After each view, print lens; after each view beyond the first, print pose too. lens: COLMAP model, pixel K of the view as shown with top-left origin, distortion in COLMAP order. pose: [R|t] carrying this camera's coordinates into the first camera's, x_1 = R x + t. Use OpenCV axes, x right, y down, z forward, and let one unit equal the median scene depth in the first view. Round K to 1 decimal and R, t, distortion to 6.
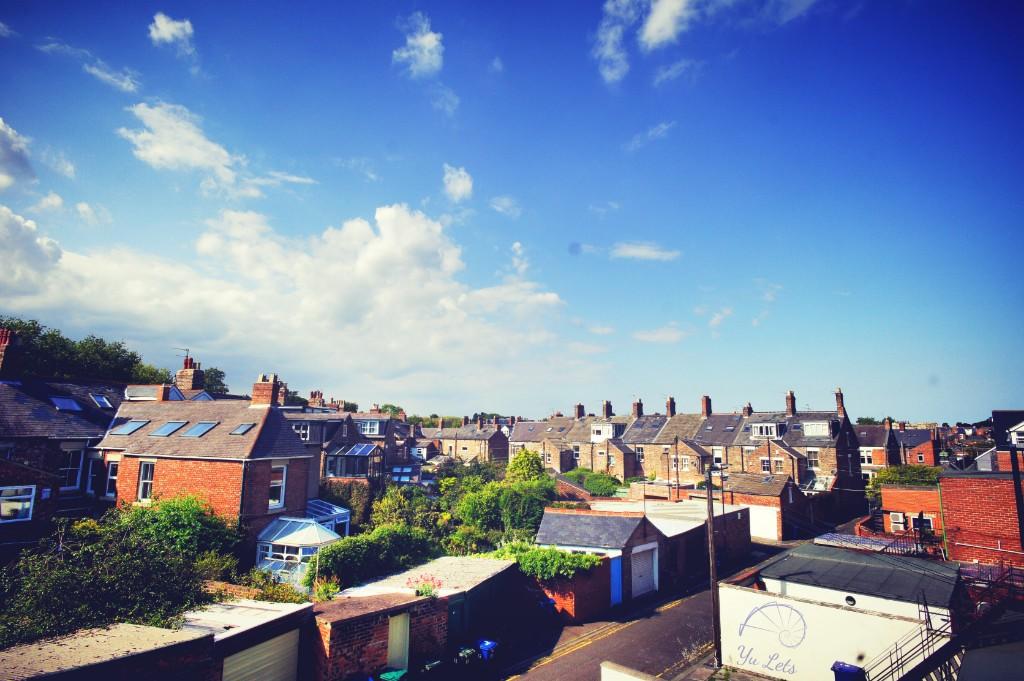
lens RADIAL K [[550.8, 0, 512.0], [0, 550.8, 340.5], [0, 0, 1]] dist [-0.042120, 0.011241]
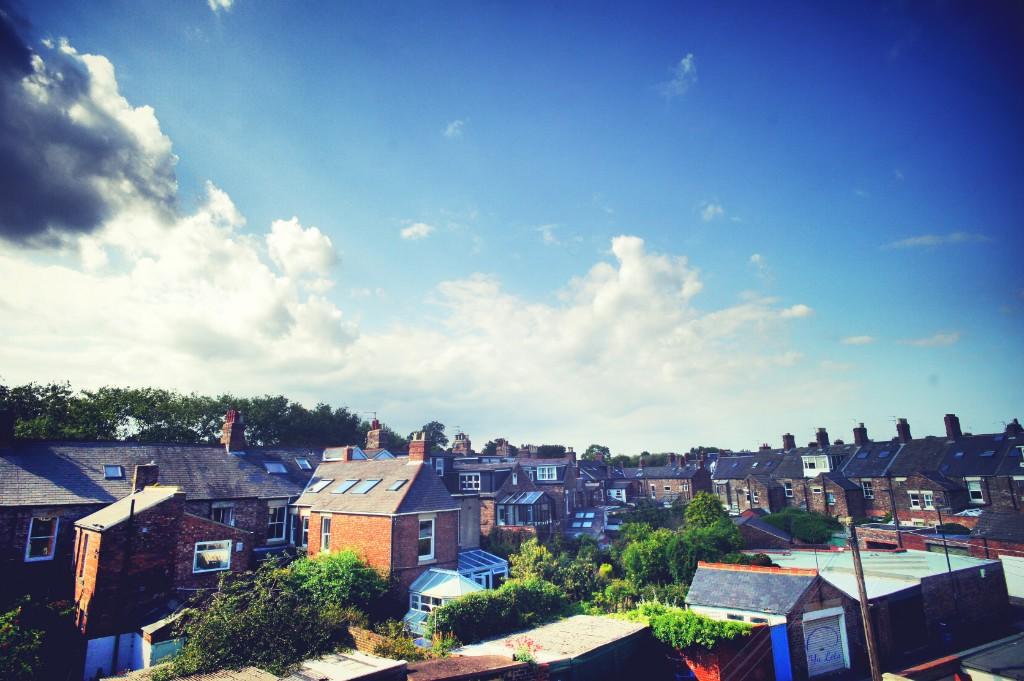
lens RADIAL K [[550.8, 0, 512.0], [0, 550.8, 340.5], [0, 0, 1]] dist [-0.042120, 0.011241]
pose [[0.923997, -0.124026, -0.361729, 0.154520], [0.099511, 0.991338, -0.085711, -0.008744], [0.369226, 0.043201, 0.928335, 0.048031]]
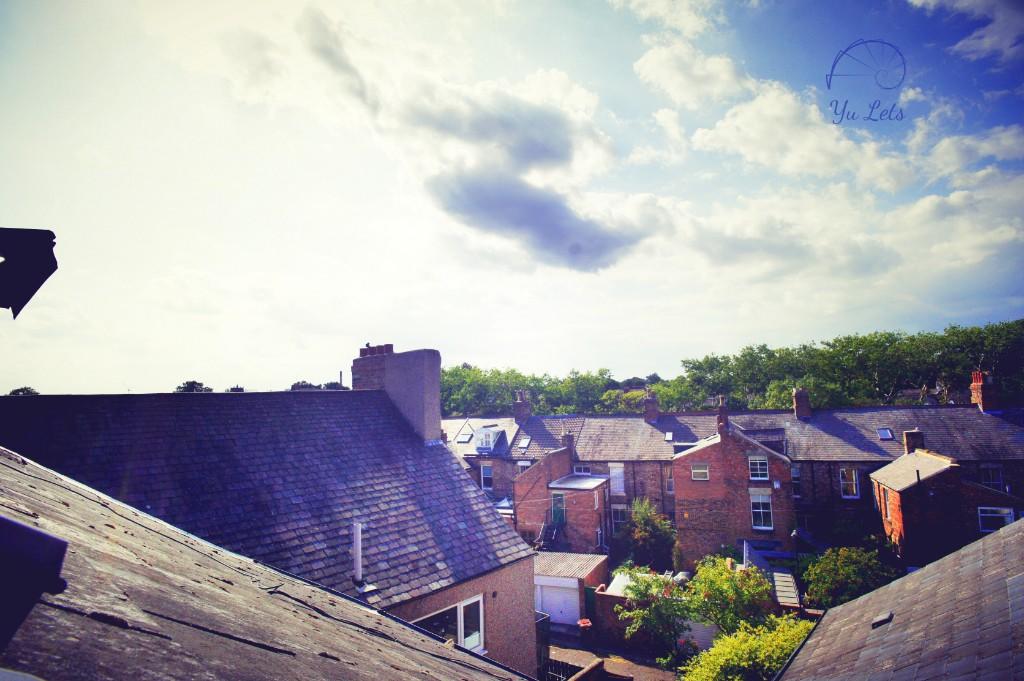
lens RADIAL K [[550.8, 0, 512.0], [0, 550.8, 340.5], [0, 0, 1]] dist [-0.042120, 0.011241]
pose [[0.021362, -0.115282, -0.993103, 0.377161], [0.204750, 0.972780, -0.108519, -0.198025], [0.978581, -0.201020, 0.044384, -0.181584]]
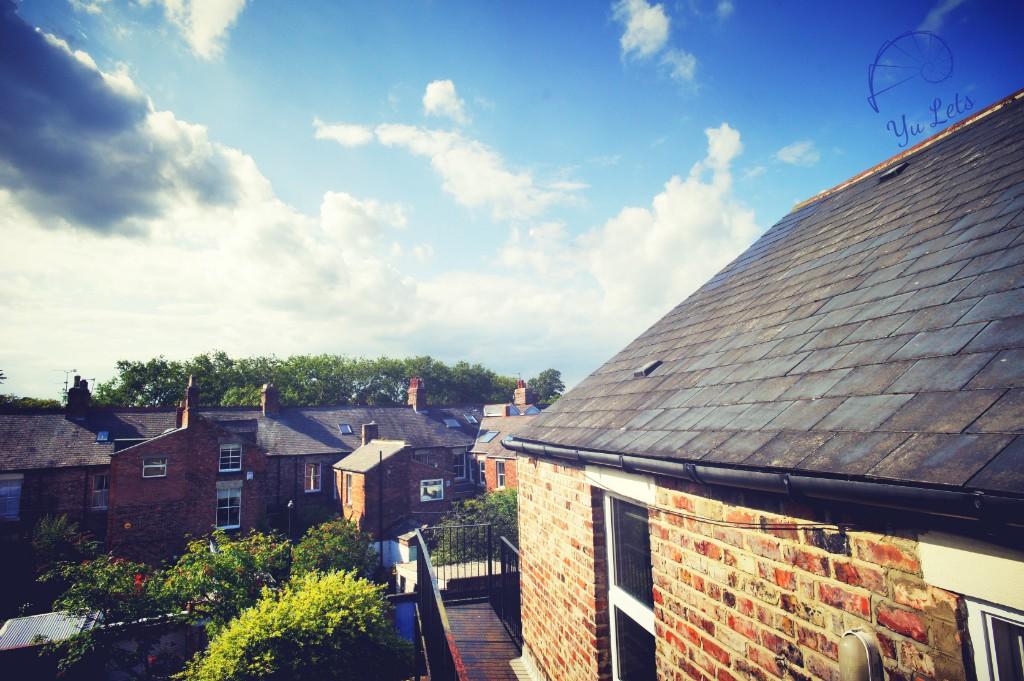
lens RADIAL K [[550.8, 0, 512.0], [0, 550.8, 340.5], [0, 0, 1]] dist [-0.042120, 0.011241]
pose [[0.831551, -0.115620, -0.543282, 0.205628], [0.134270, 0.990930, -0.005372, -0.089423], [0.538975, -0.068480, 0.839533, -0.221794]]
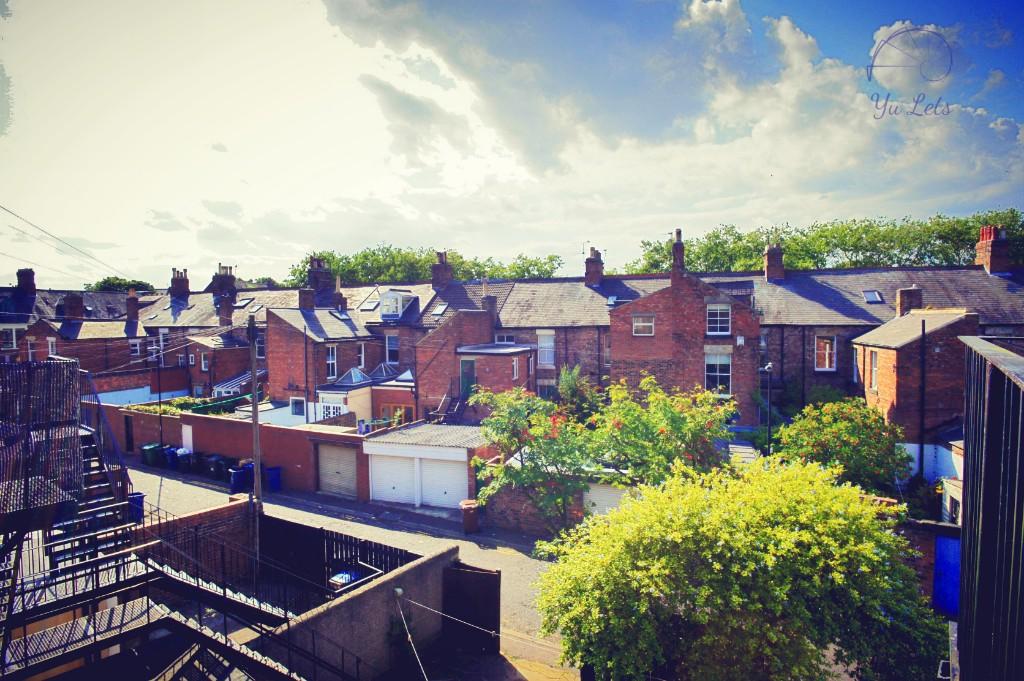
lens RADIAL K [[550.8, 0, 512.0], [0, 550.8, 340.5], [0, 0, 1]] dist [-0.042120, 0.011241]
pose [[0.085062, 0.026426, -0.996025, 0.057214], [0.179666, 0.982855, 0.041420, -0.011590], [0.980043, -0.182475, 0.078855, -0.074672]]
